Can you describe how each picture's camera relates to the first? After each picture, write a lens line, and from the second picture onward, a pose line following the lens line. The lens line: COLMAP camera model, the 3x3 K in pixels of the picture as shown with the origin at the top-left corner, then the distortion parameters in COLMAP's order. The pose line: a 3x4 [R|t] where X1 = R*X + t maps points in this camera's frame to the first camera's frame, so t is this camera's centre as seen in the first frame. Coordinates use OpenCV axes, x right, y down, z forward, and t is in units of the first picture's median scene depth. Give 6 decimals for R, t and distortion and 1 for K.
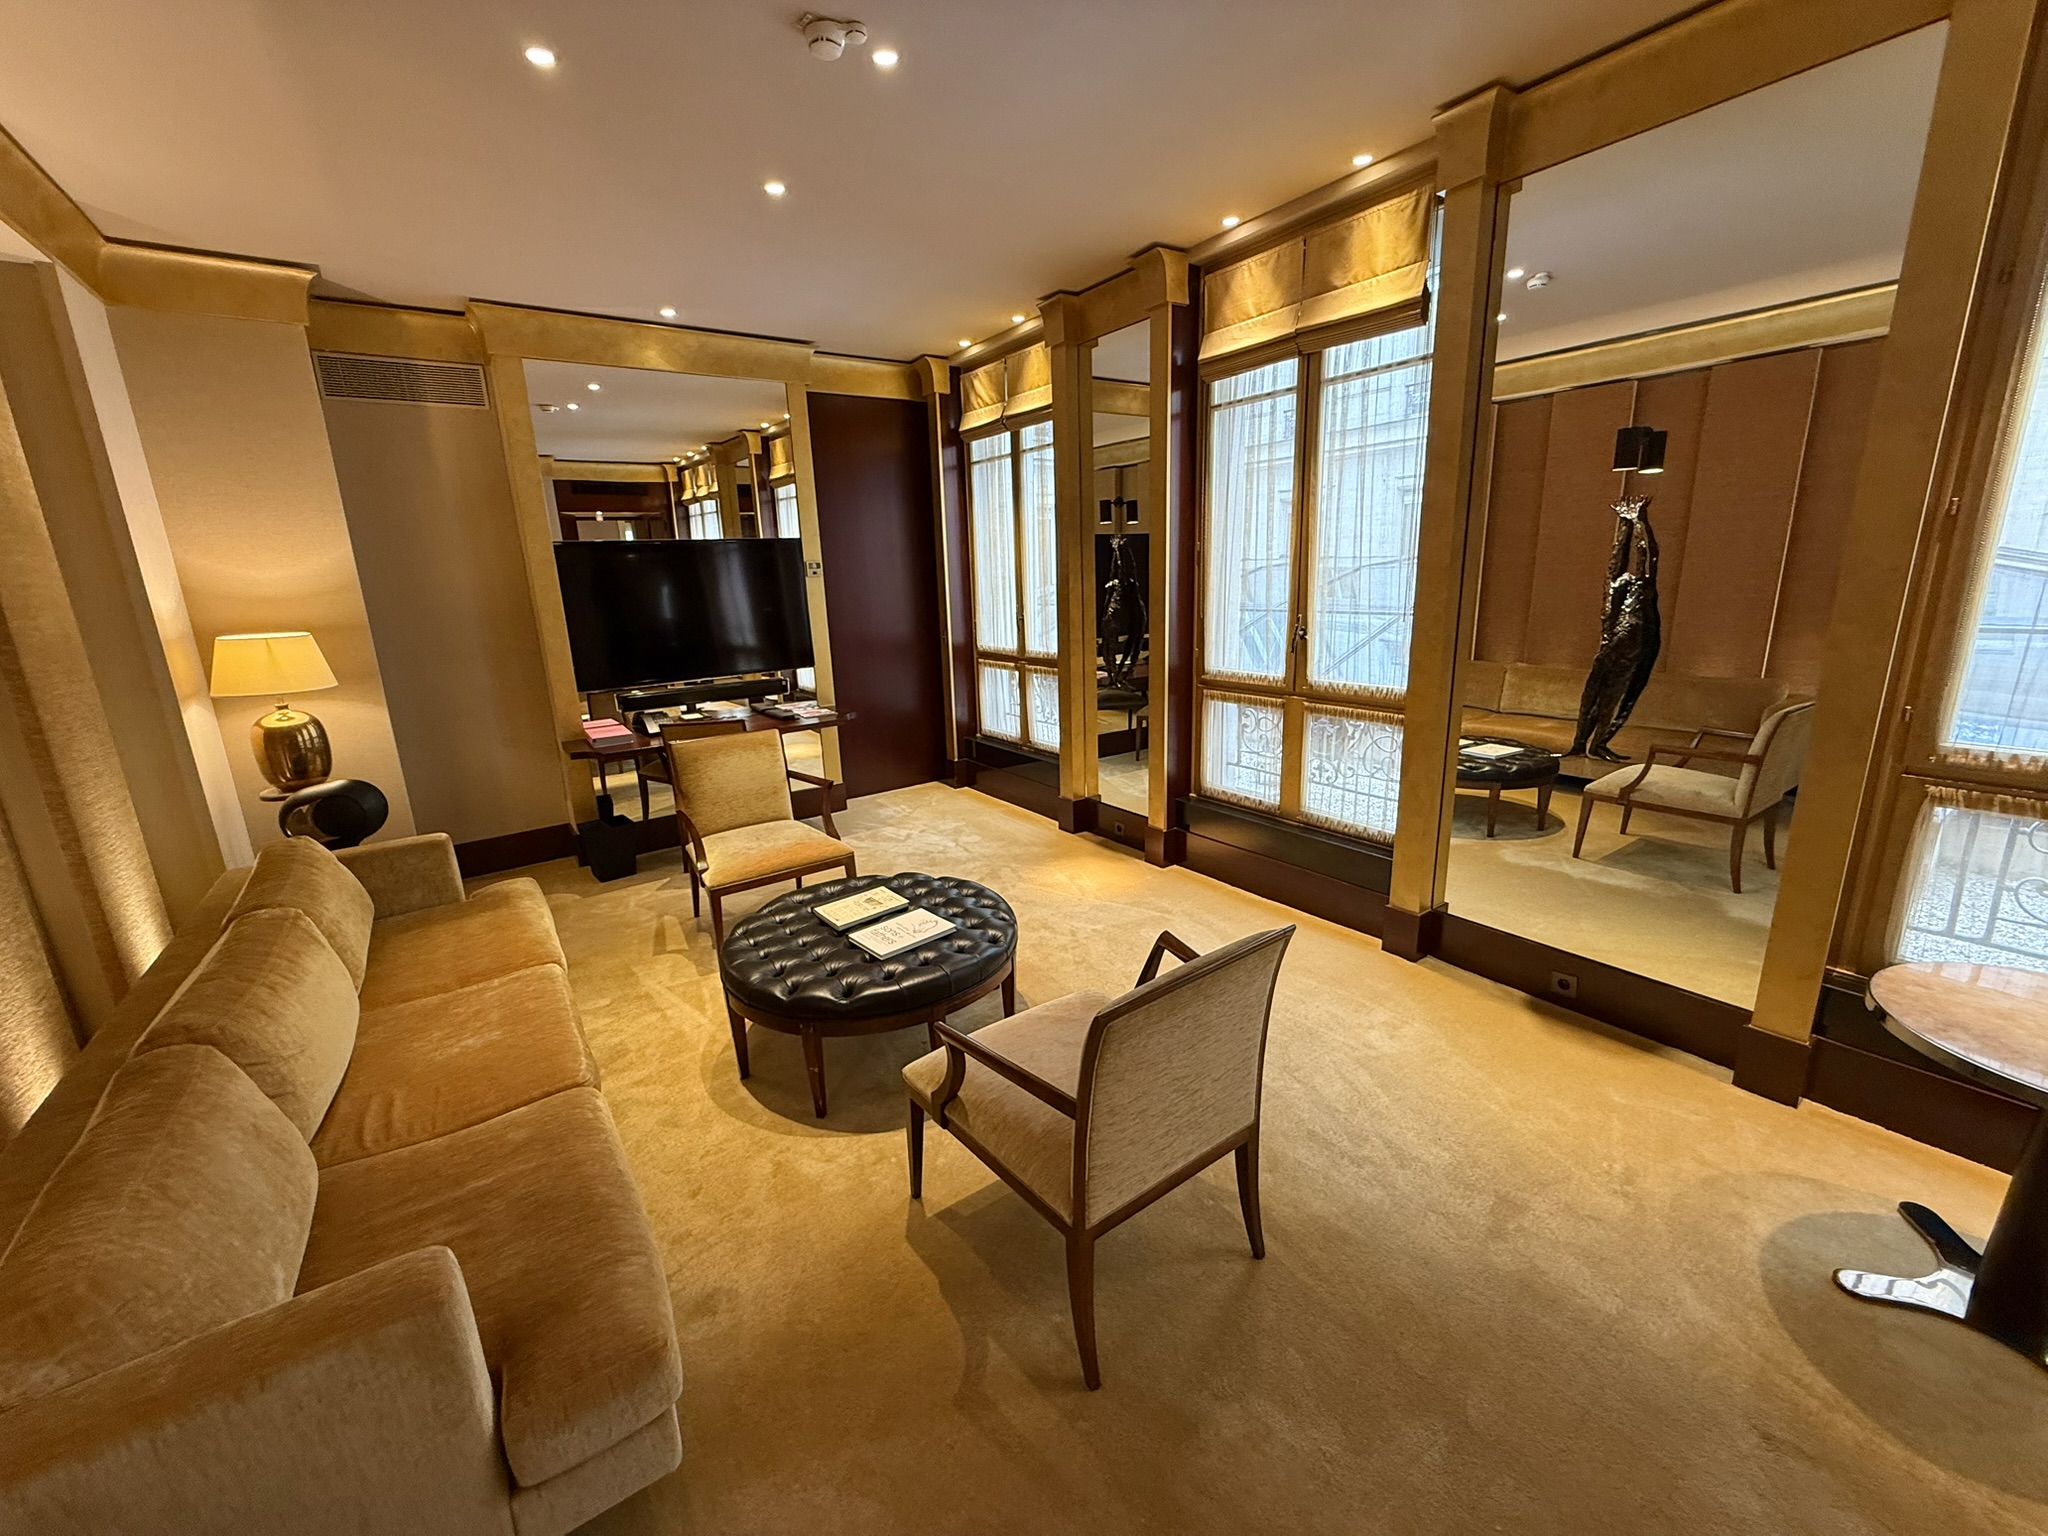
lens RADIAL K [[809.2, 0, 1024.0], [0, 809.2, 768.0], [0, 0, 1]] dist [0.000000, 0.000194]
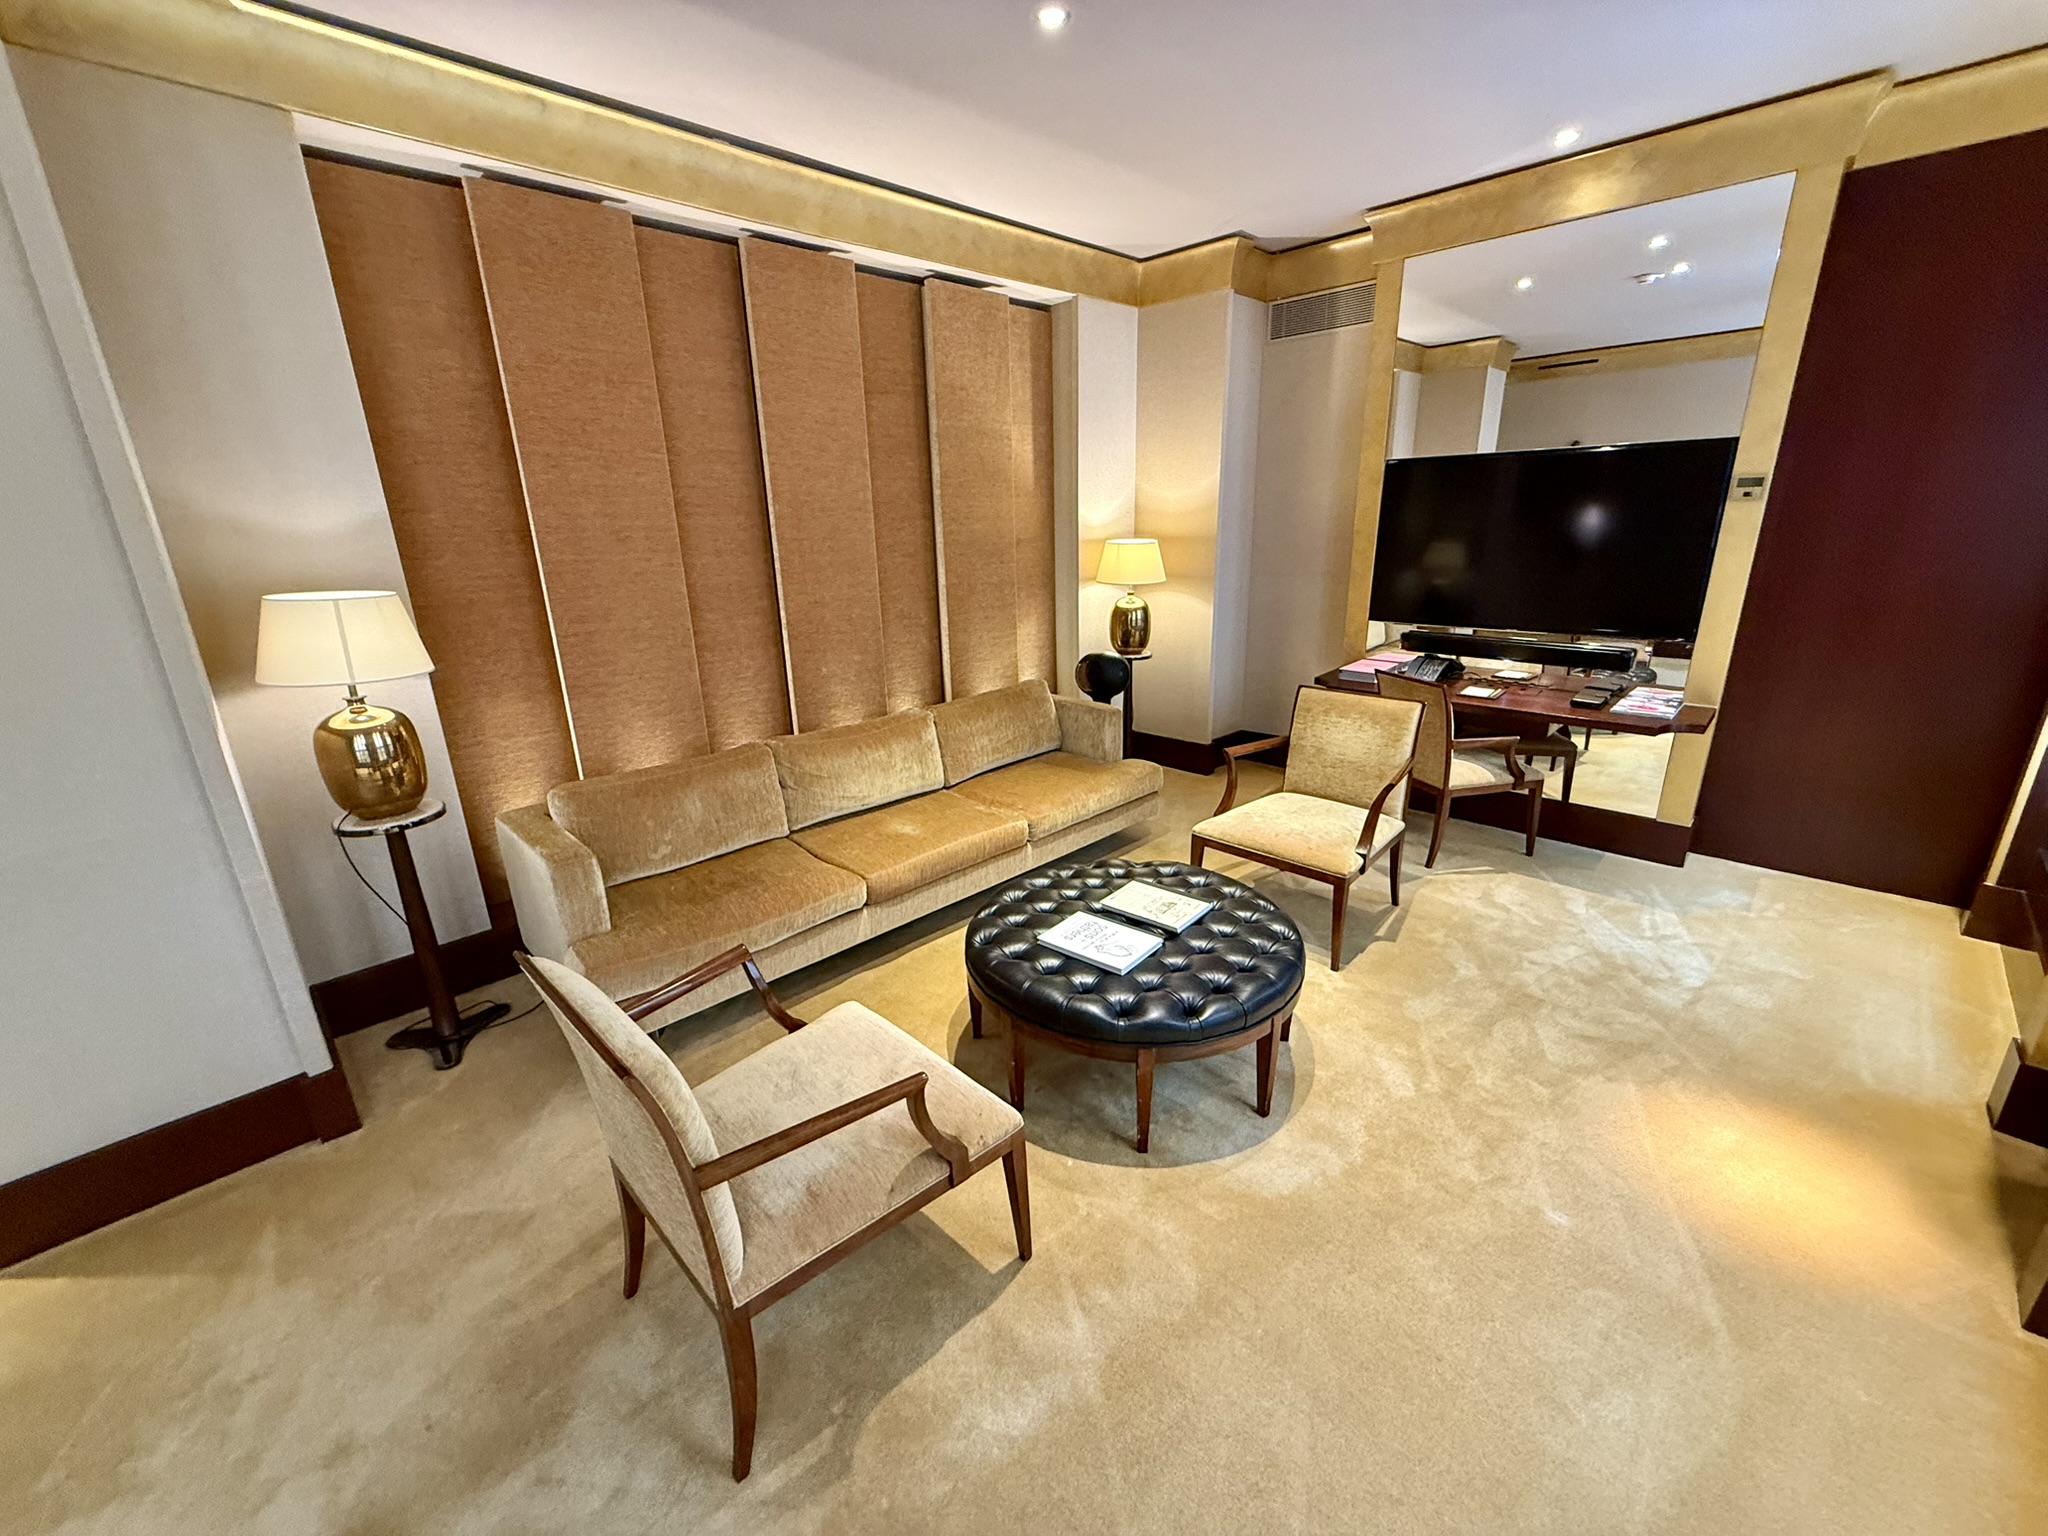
lens RADIAL K [[825.6, 0, 1024.0], [0, 825.6, 768.0], [0, 0, 1]] dist [0.000112, -0.000022]
pose [[0.159819, 0.323702, -0.932564, 0.351540], [-0.217391, 0.933055, 0.286617, -0.119982], [0.962912, 0.156925, 0.219490, 0.409780]]
